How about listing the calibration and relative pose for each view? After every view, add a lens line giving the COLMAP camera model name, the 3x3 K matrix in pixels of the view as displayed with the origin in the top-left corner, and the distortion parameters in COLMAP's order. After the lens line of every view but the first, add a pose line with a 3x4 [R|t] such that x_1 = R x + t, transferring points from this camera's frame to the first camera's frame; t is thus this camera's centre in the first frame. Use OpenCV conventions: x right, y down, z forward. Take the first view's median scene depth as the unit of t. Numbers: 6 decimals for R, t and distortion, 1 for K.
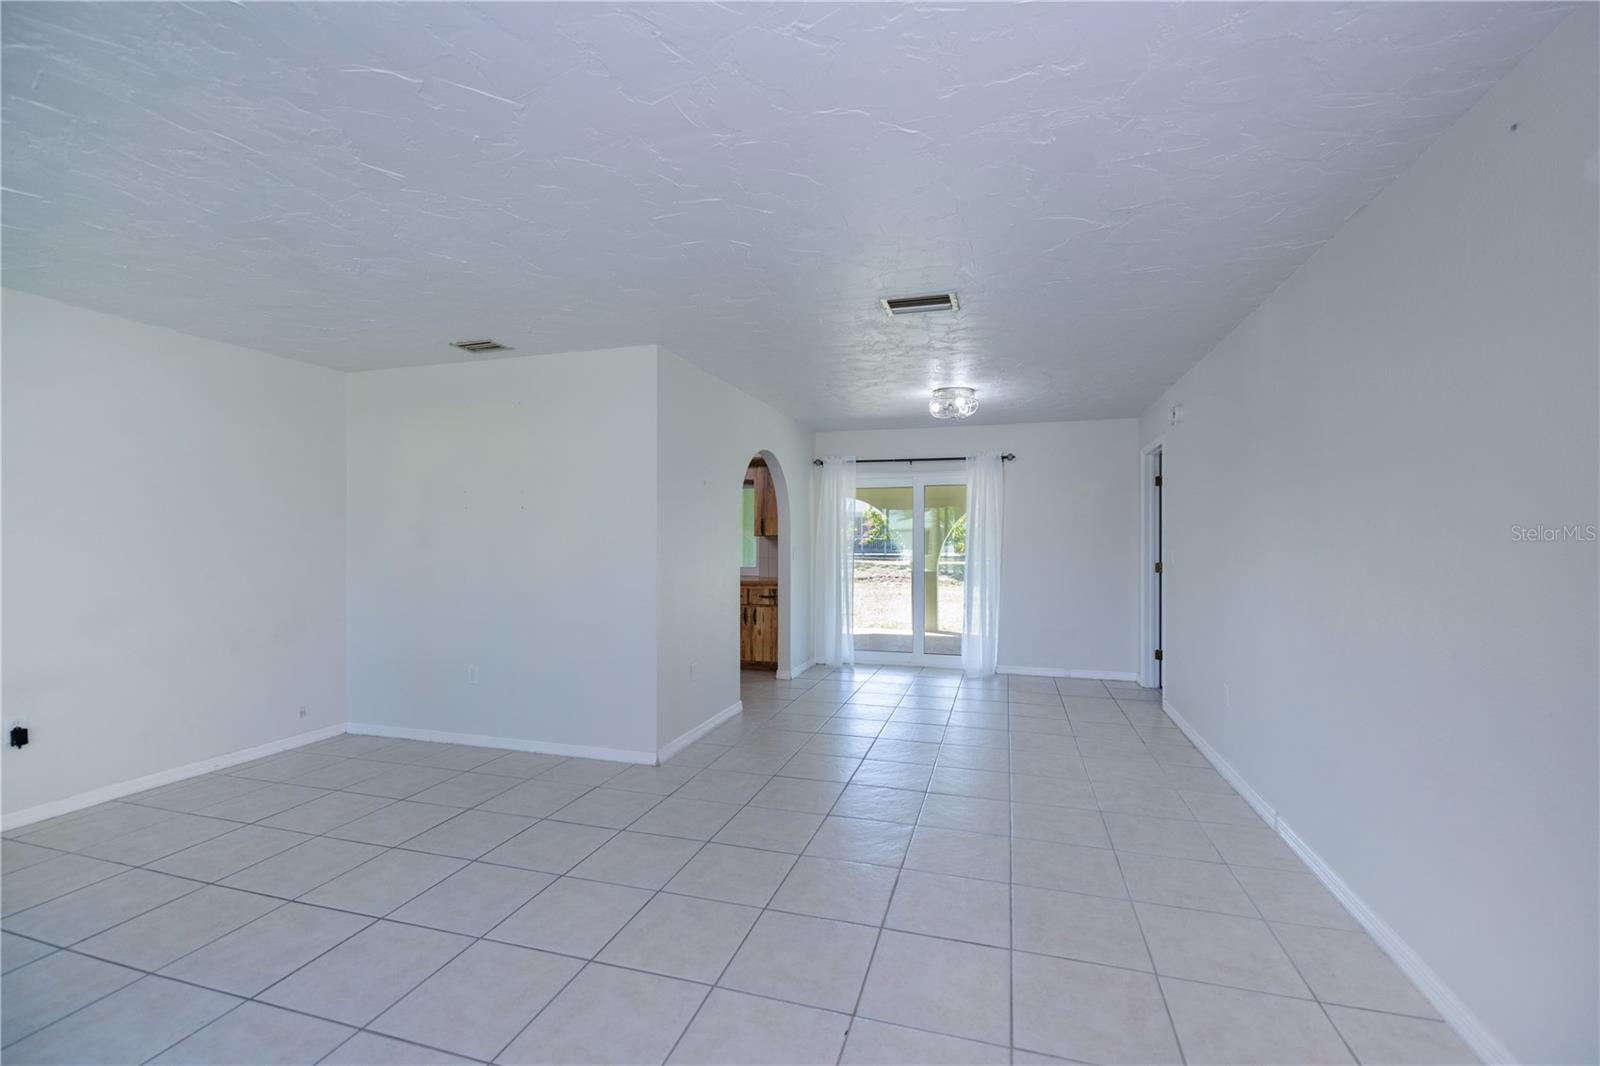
lens RADIAL K [[651.3, 0, 811.8], [0, 651.3, 535.3], [0, 0, 1]] dist [0.001118, -0.003768]
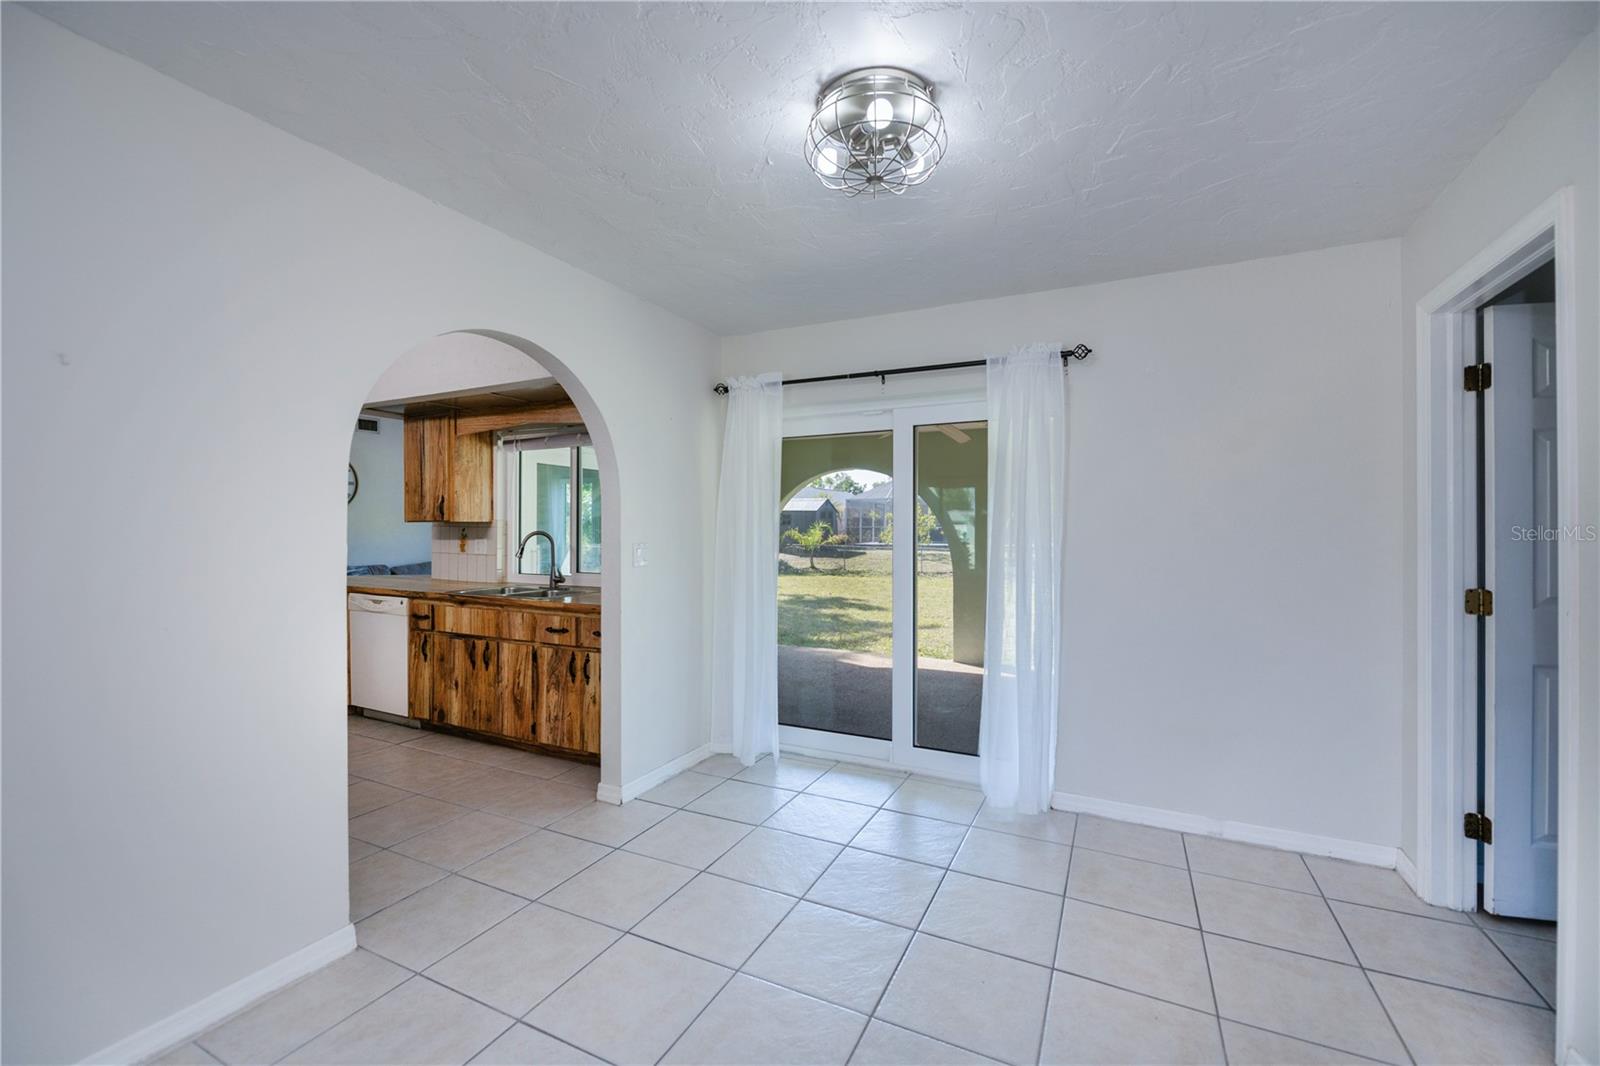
lens RADIAL K [[642.8, 0, 804.2], [0, 642.8, 527.0], [0, 0, 1]] dist [-0.000649, -0.003450]
pose [[0.986663, -0.000800, -0.162776, 0.187294], [0.001513, 0.999990, 0.004259, 0.003670], [0.162771, -0.004449, 0.986654, 0.522546]]
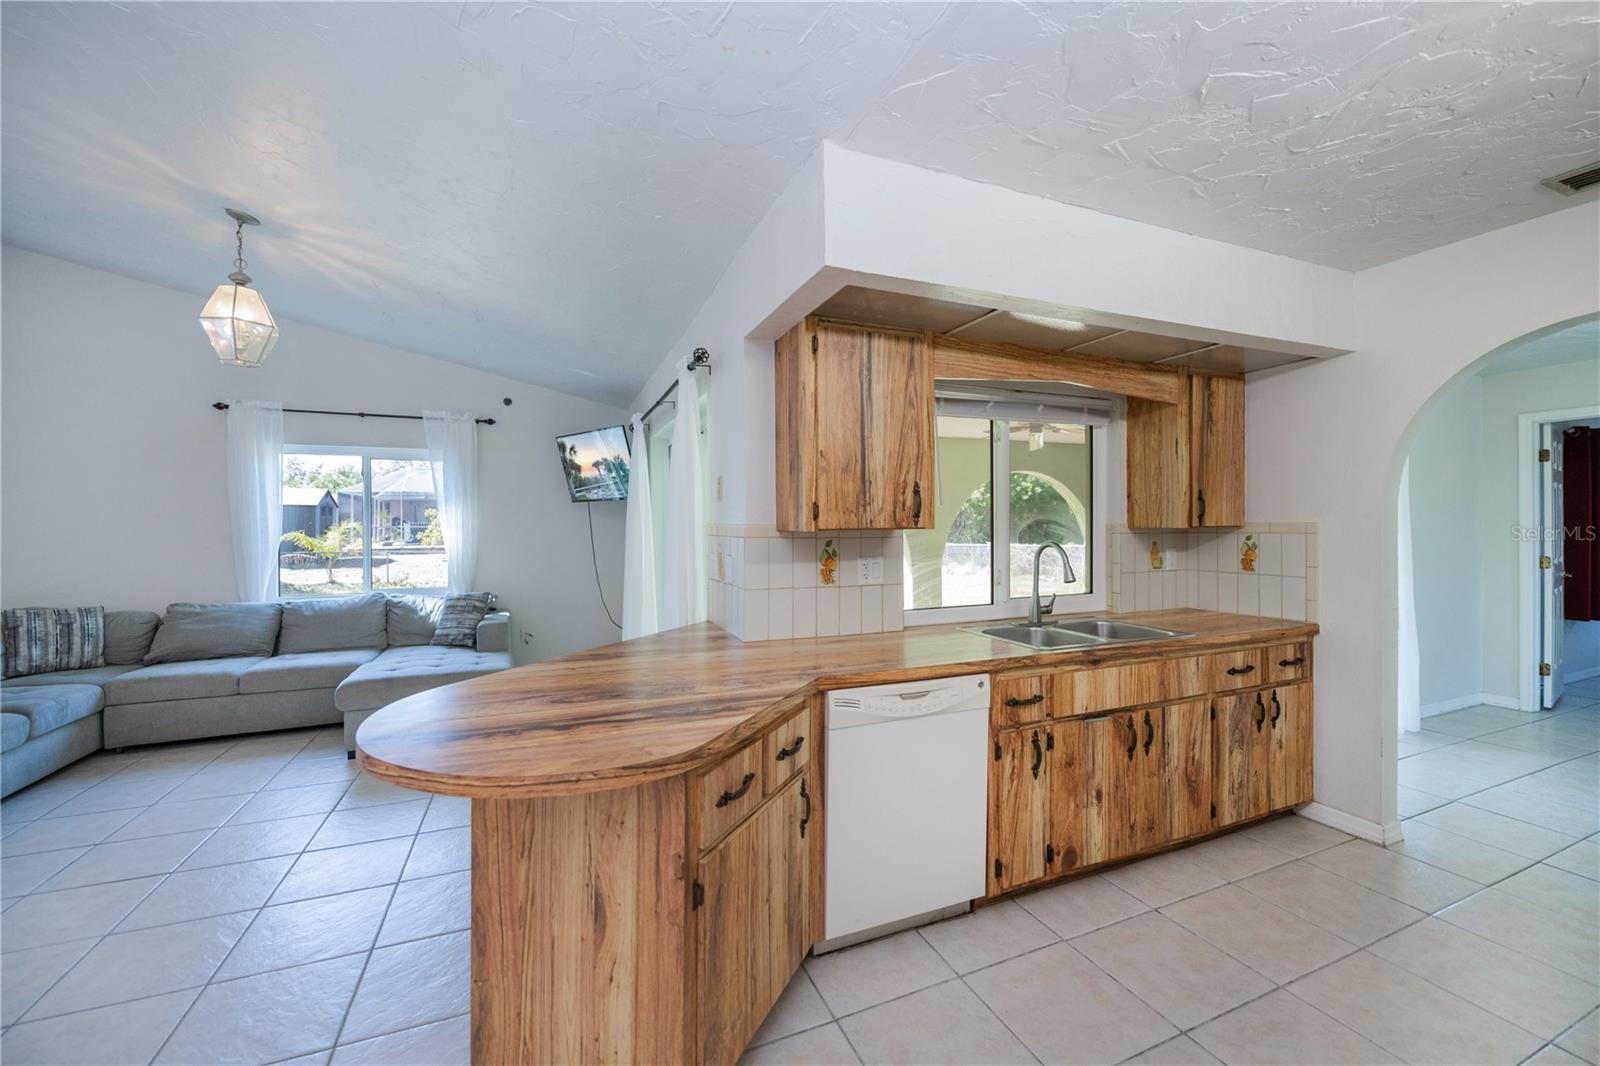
lens RADIAL K [[633.2, 0, 804.0], [0, 633.2, 529.6], [0, 0, 1]] dist [0.001258, -0.004089]
pose [[0.776926, -0.012583, 0.629466, -0.631010], [0.004151, 0.999881, 0.014865, -0.005921], [-0.629578, -0.008936, 0.776886, 0.907085]]
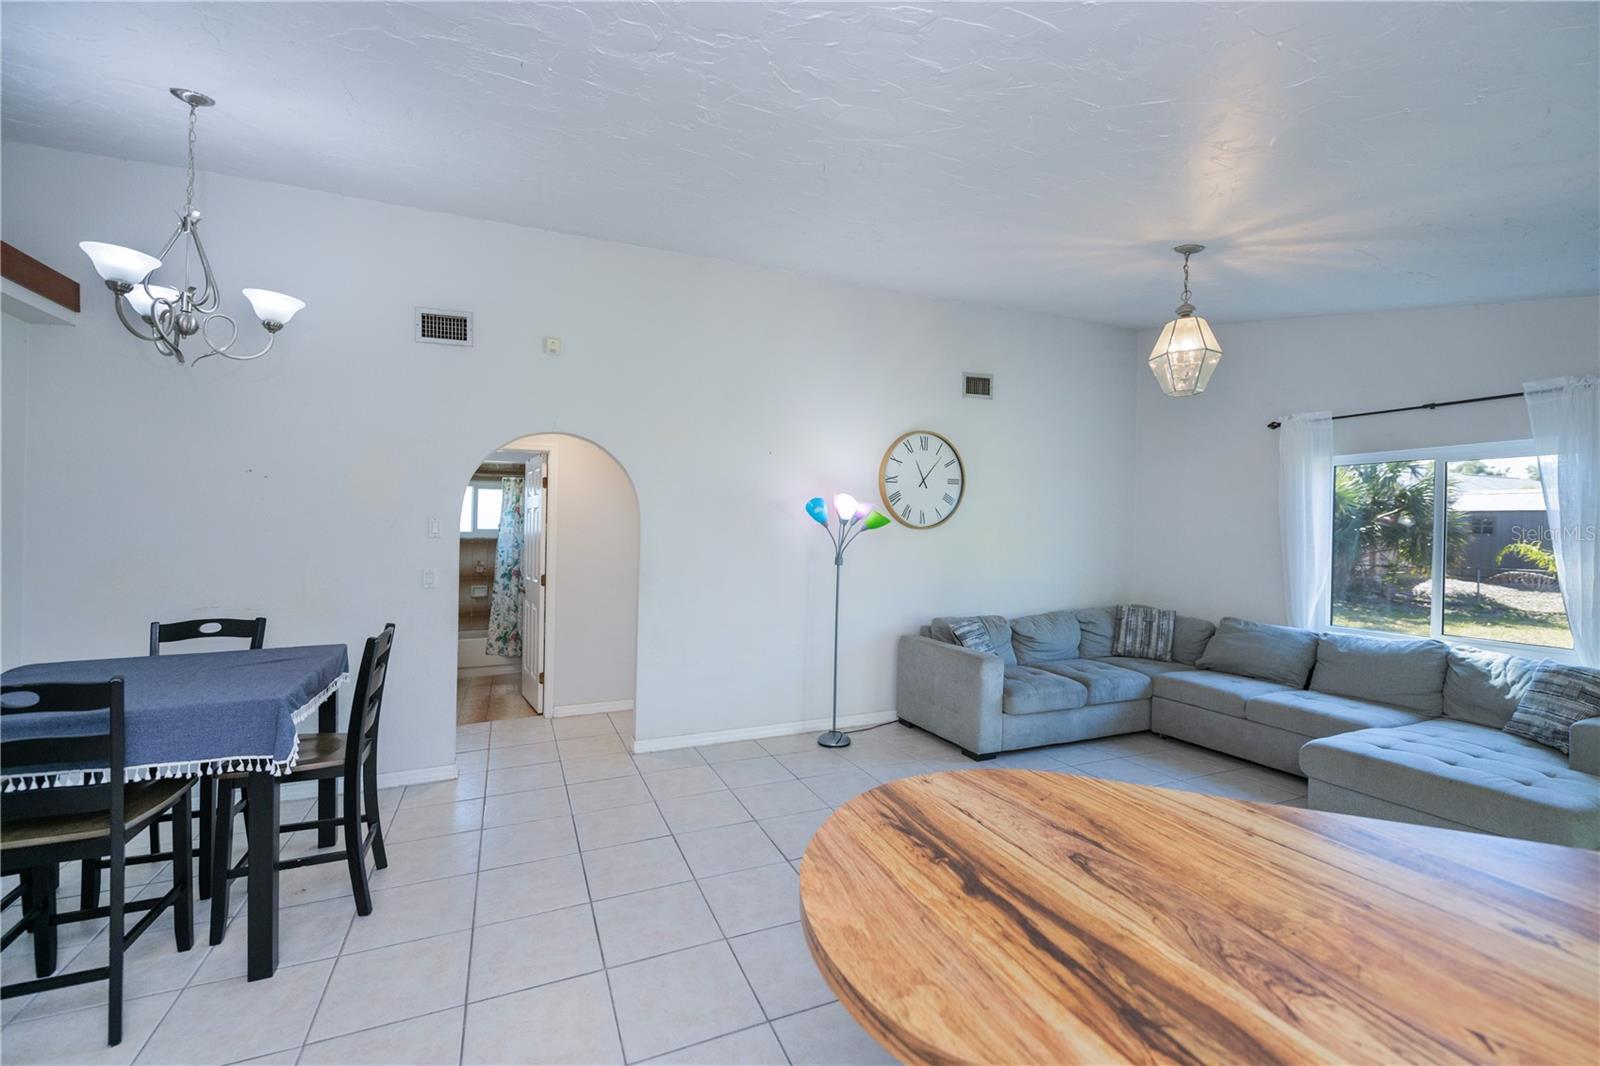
lens RADIAL K [[648.5, 0, 785.1], [0, 648.5, 543.9], [0, 0, 1]] dist [0.001931, -0.003546]
pose [[0.626790, 0.019214, -0.778951, -0.455905], [-0.000619, 0.999708, 0.024161, -0.022912], [0.779188, -0.014661, 0.626619, 1.001534]]
